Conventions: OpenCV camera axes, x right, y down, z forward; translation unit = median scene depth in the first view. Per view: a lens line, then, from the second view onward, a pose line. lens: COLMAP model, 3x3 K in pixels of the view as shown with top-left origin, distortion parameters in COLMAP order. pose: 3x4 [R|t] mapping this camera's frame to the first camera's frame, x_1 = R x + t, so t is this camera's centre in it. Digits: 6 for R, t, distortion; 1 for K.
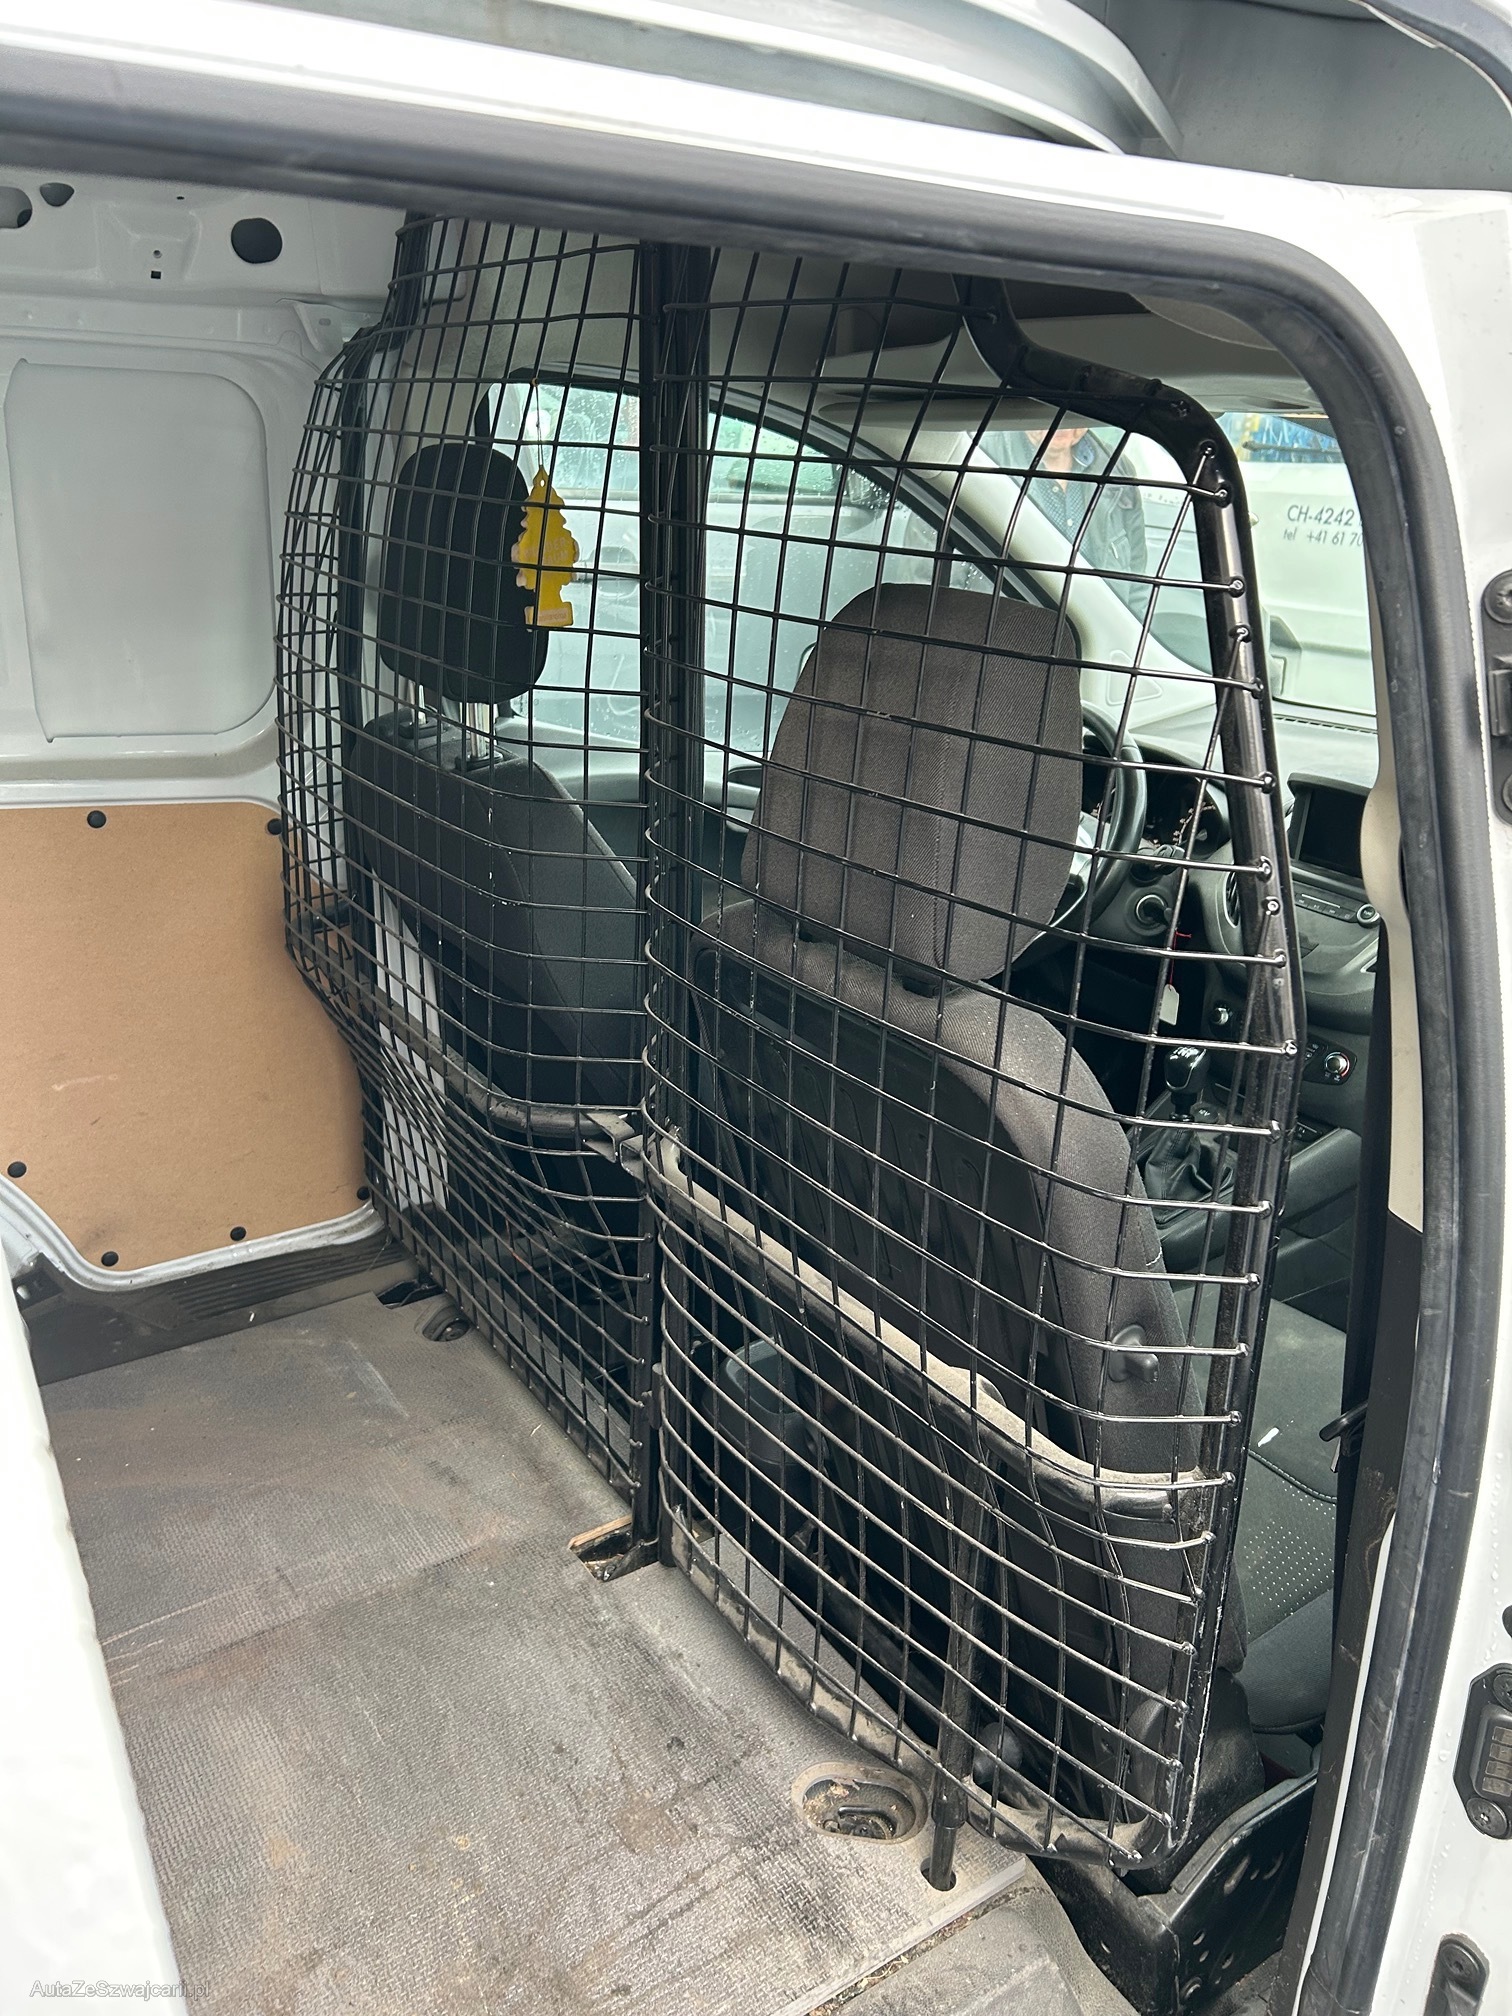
lens RADIAL K [[1489.0, 0, 756.0], [0, 1489.0, 1008.0], [0, 0, 1]] dist [0.022802, -0.003041]
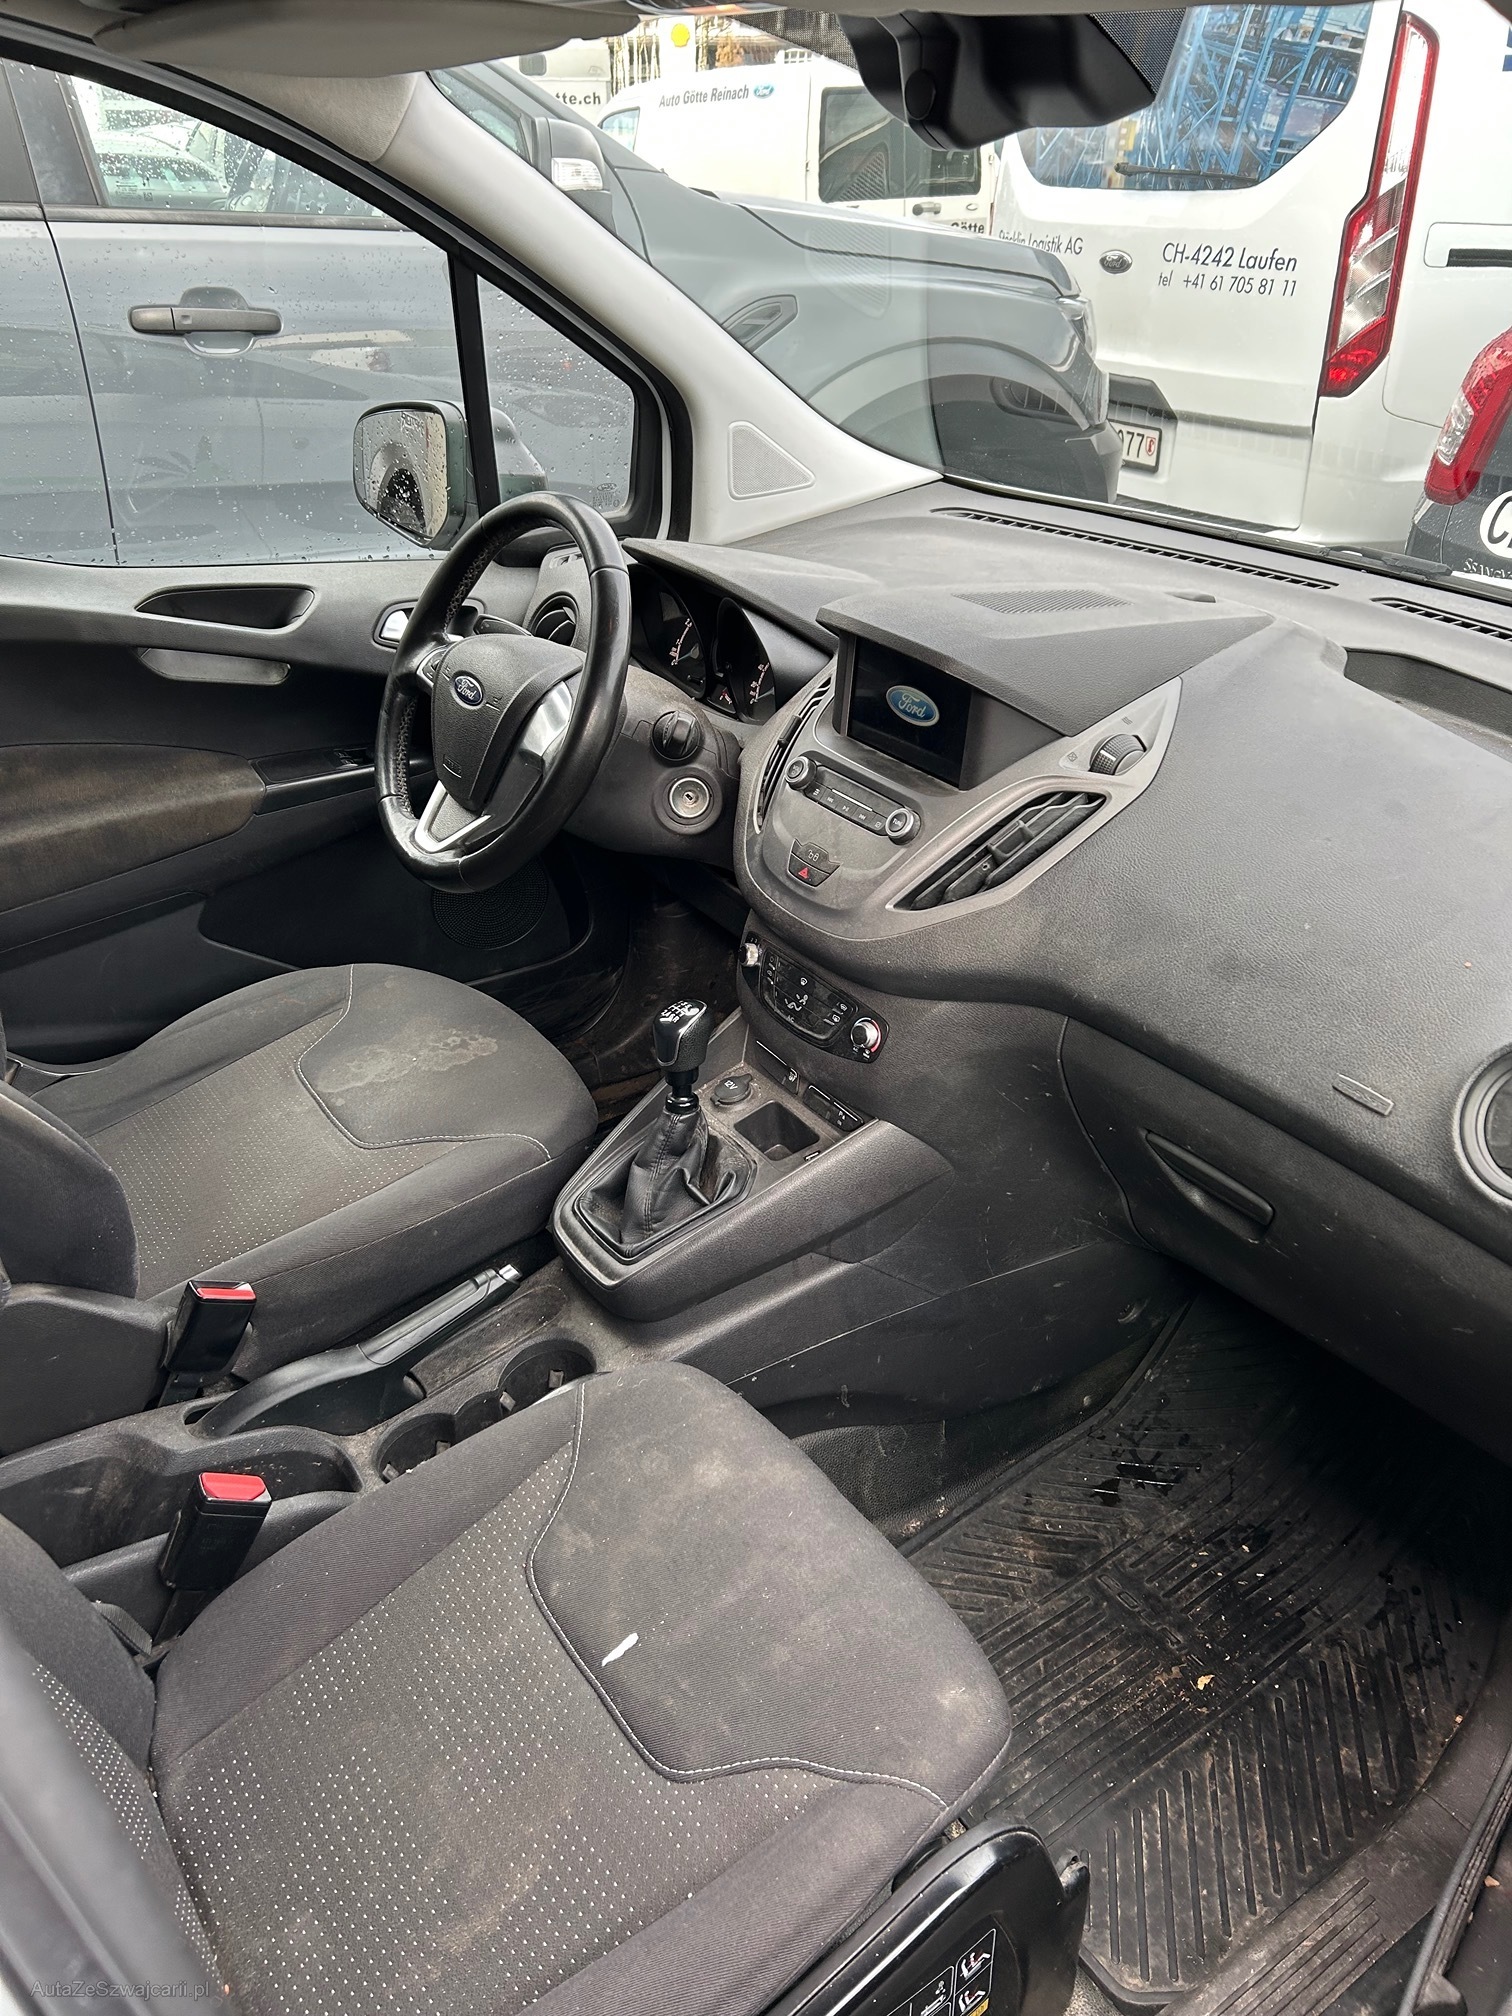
lens RADIAL K [[1489.0, 0, 756.0], [0, 1489.0, 1008.0], [0, 0, 1]] dist [0.022802, -0.003041]
pose [[0.999662, -0.011268, 0.023428, 0.298200], [0.007928, 0.990391, 0.138071, -0.067174], [-0.024758, -0.137839, 0.990145, 0.287806]]
